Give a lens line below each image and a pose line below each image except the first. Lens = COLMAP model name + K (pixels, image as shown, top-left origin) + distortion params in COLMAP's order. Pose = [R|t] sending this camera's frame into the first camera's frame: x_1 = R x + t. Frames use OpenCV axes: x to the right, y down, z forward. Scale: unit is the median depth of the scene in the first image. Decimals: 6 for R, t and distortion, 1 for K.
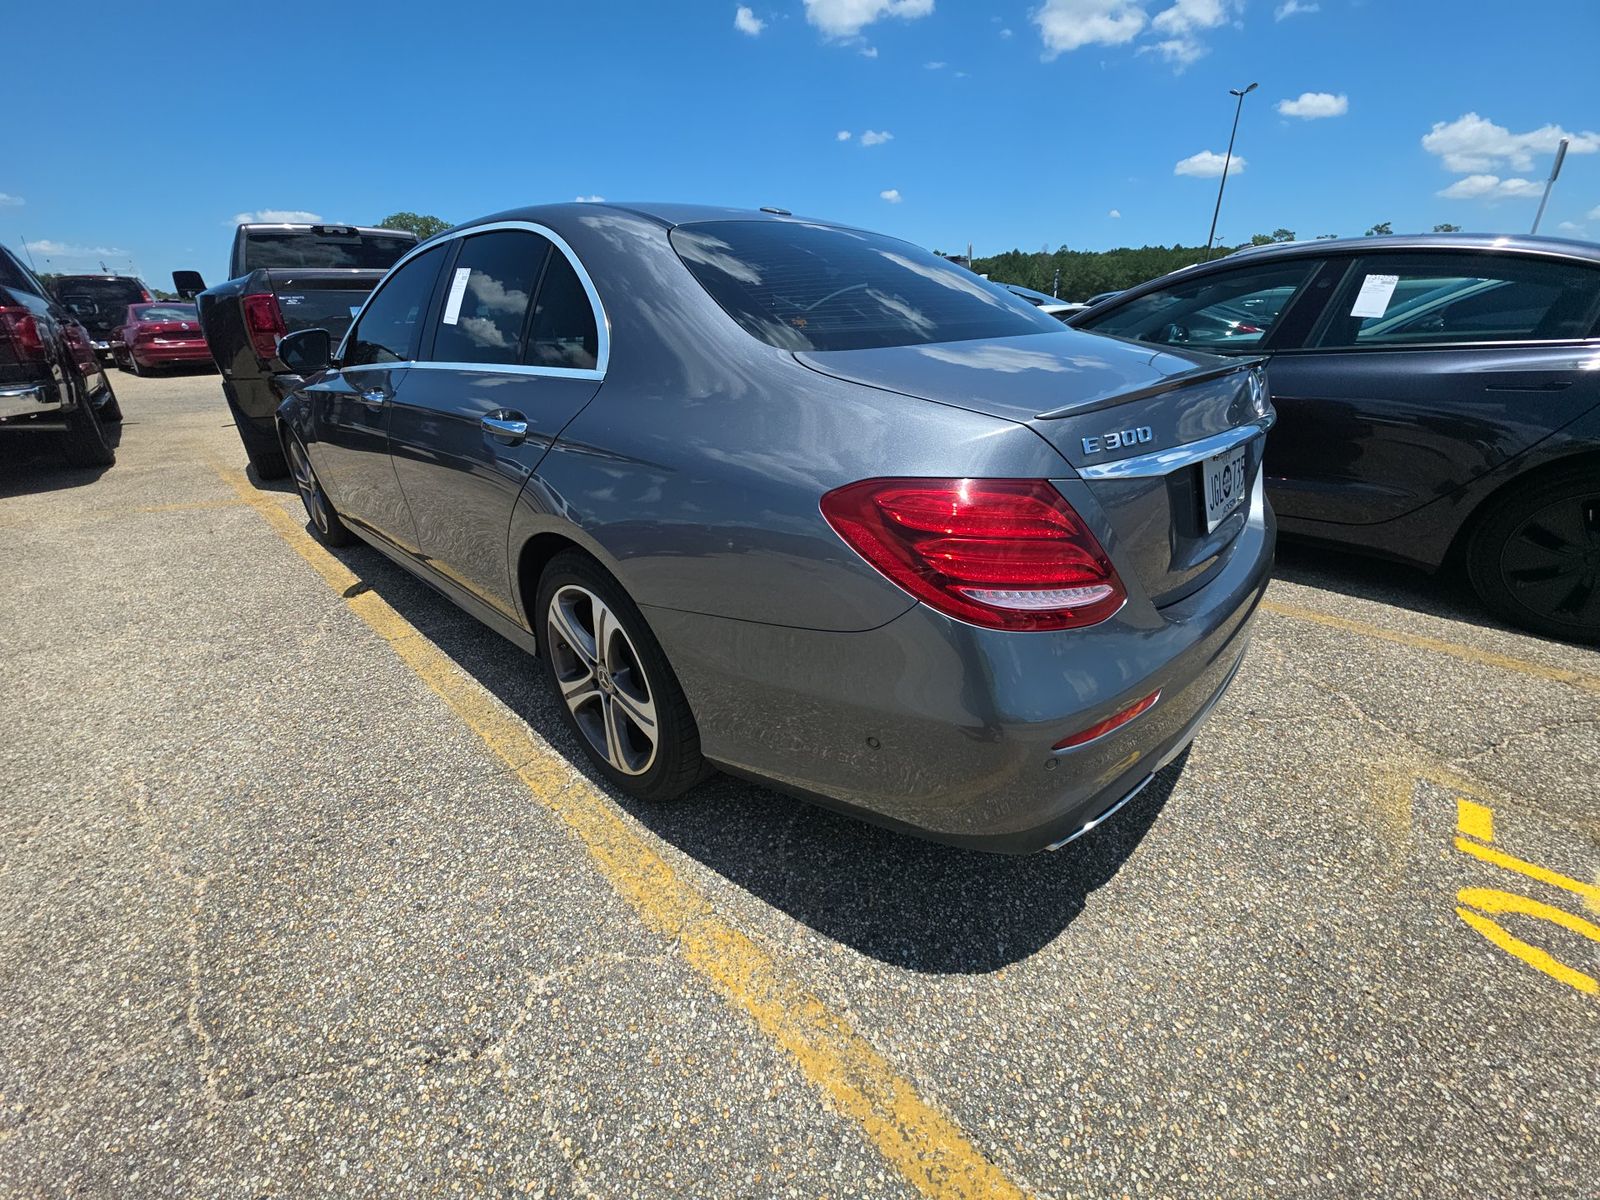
lens RADIAL K [[632.4, 0, 806.4], [0, 632.4, 599.6], [0, 0, 1]] dist [0.009341, -0.008898]
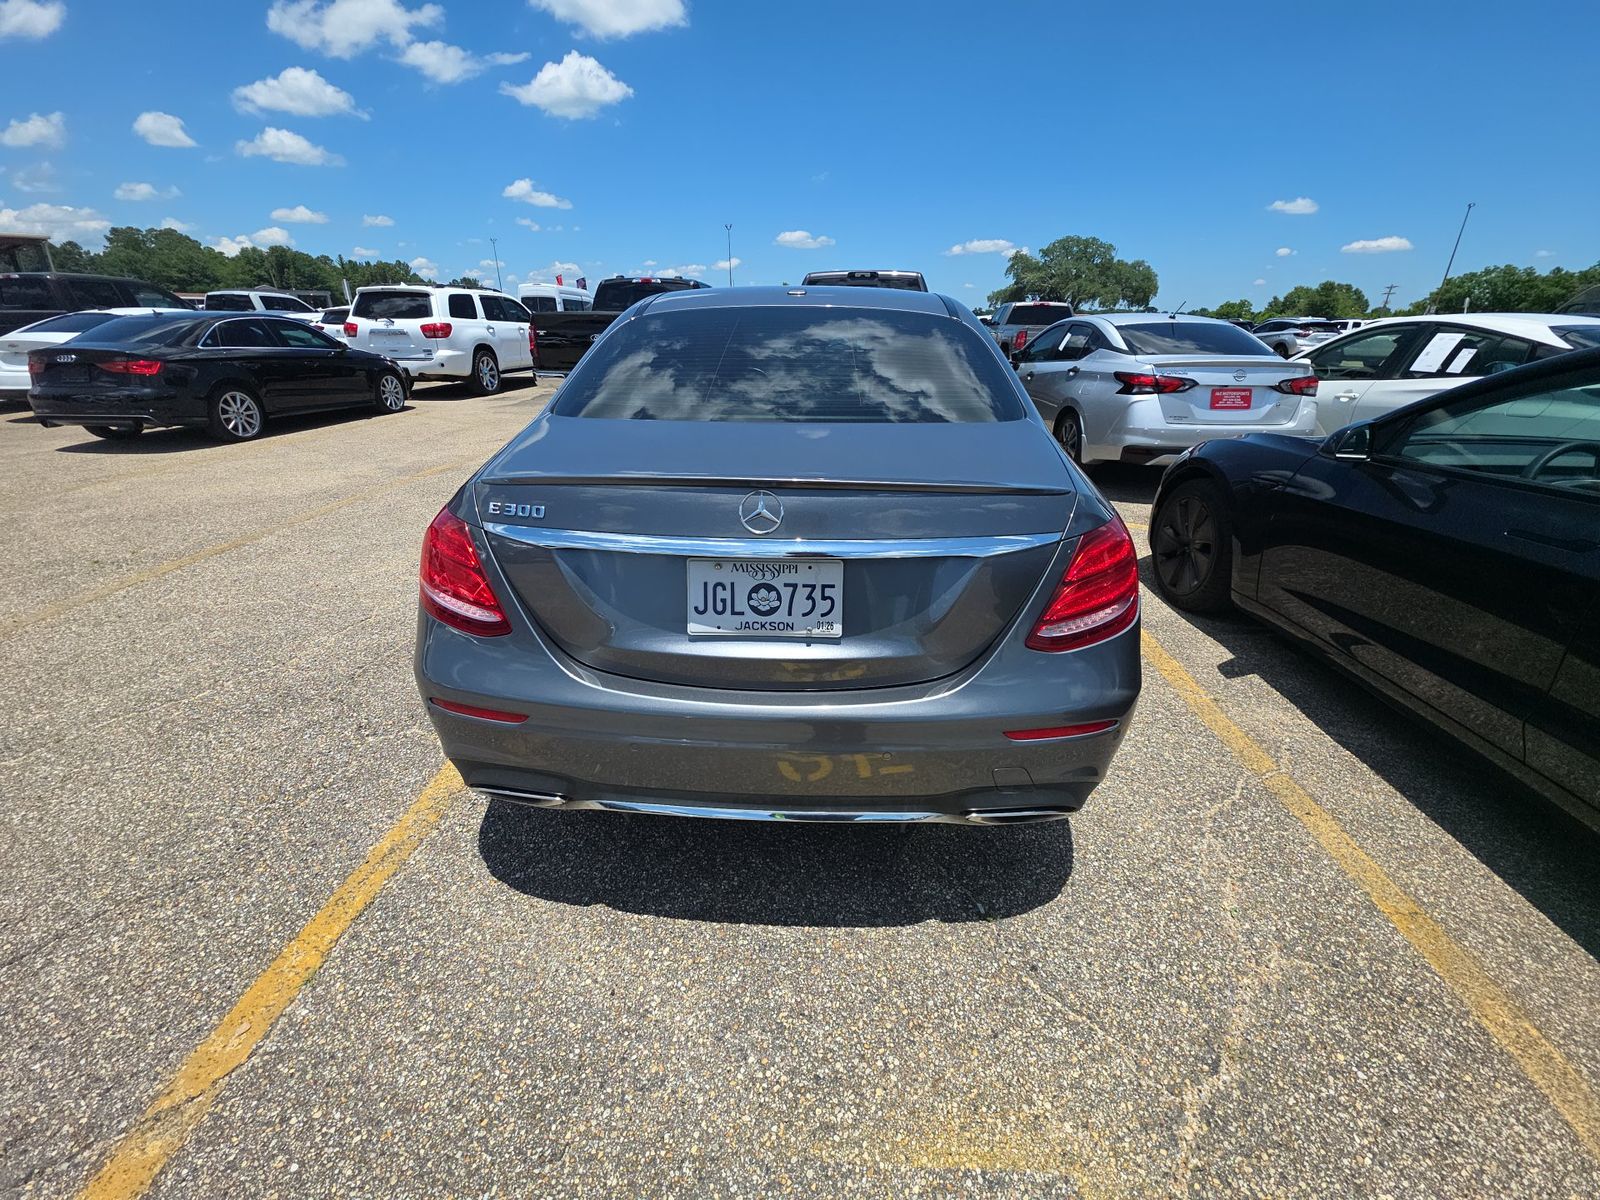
lens RADIAL K [[632.4, 0, 797.4], [0, 632.4, 604.9], [0, 0, 1]] dist [0.009341, -0.008898]
pose [[0.648564, 0.322162, -0.689620, 1.619264], [-0.331680, 0.935087, 0.124900, -0.374890], [0.685093, 0.147728, 0.713319, 0.439731]]
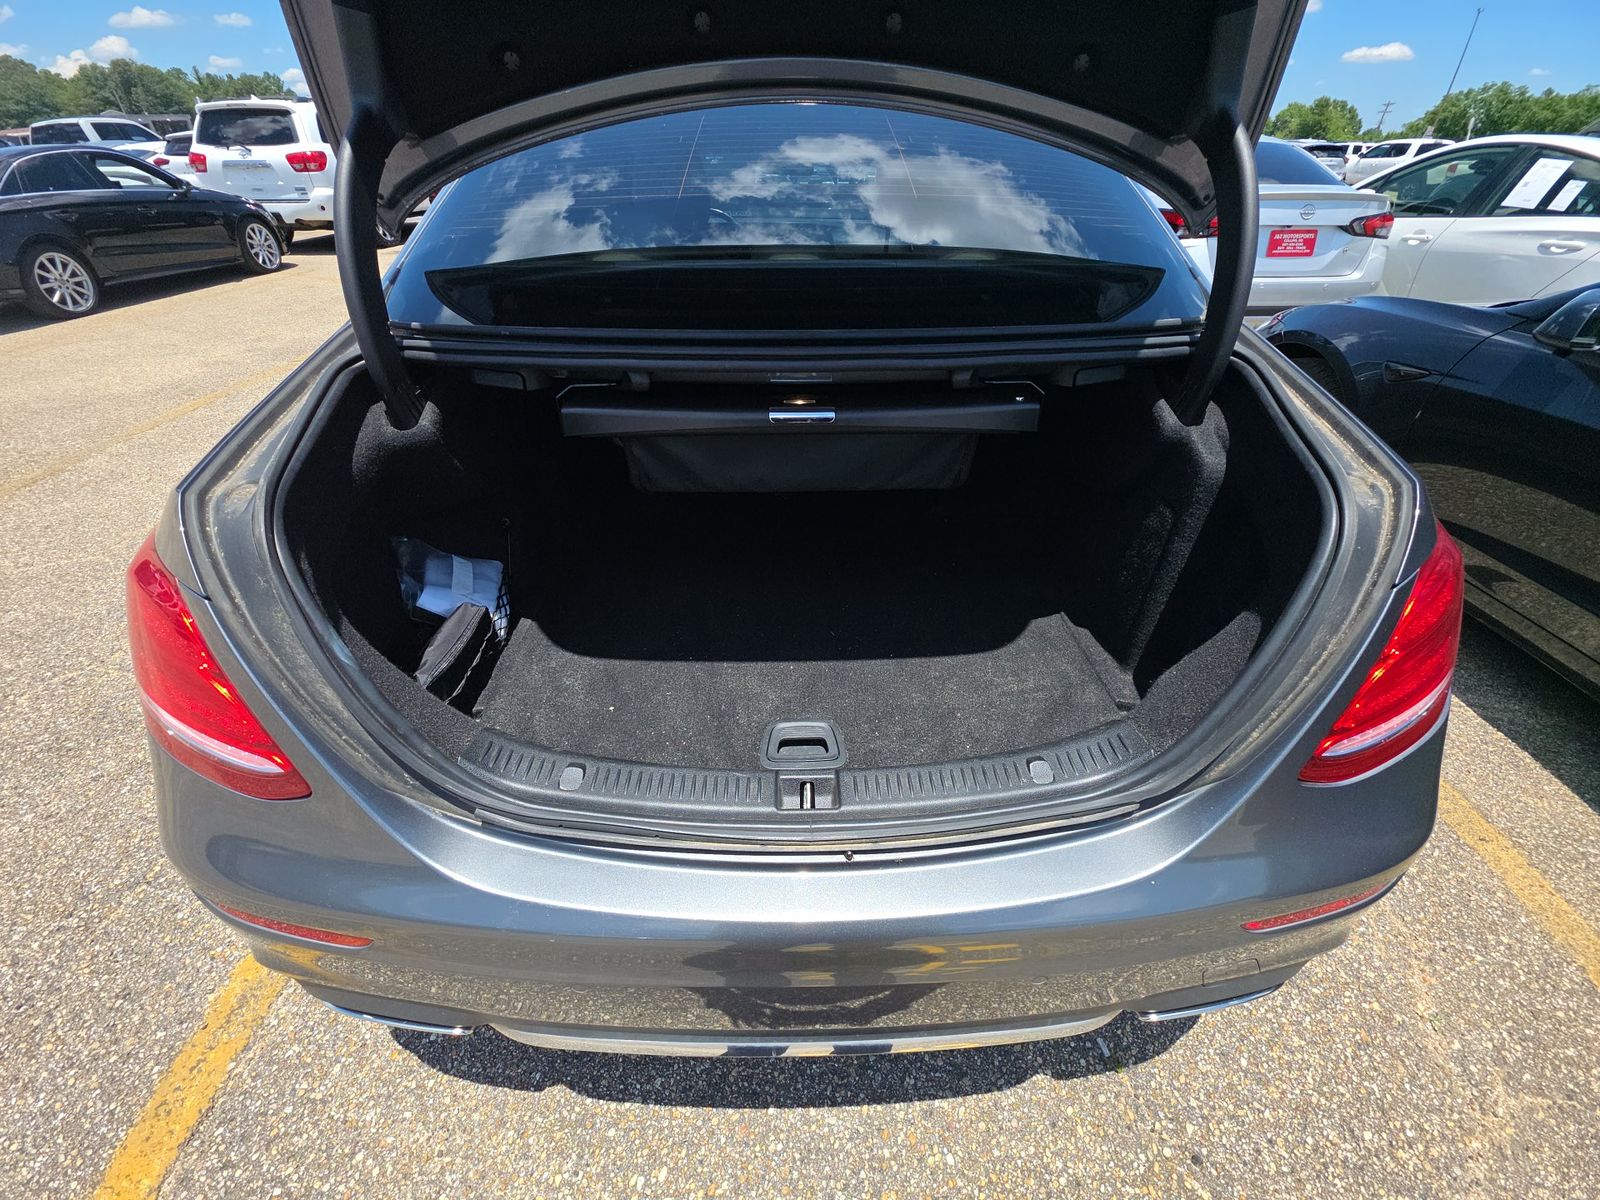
lens RADIAL K [[632.4, 0, 797.4], [0, 632.4, 600.2], [0, 0, 1]] dist [0.009341, -0.008898]
pose [[0.698329, 0.423159, -0.577298, 1.061363], [-0.308218, 0.905702, 0.291042, -0.487552], [0.646017, -0.025309, 0.762903, 0.771277]]
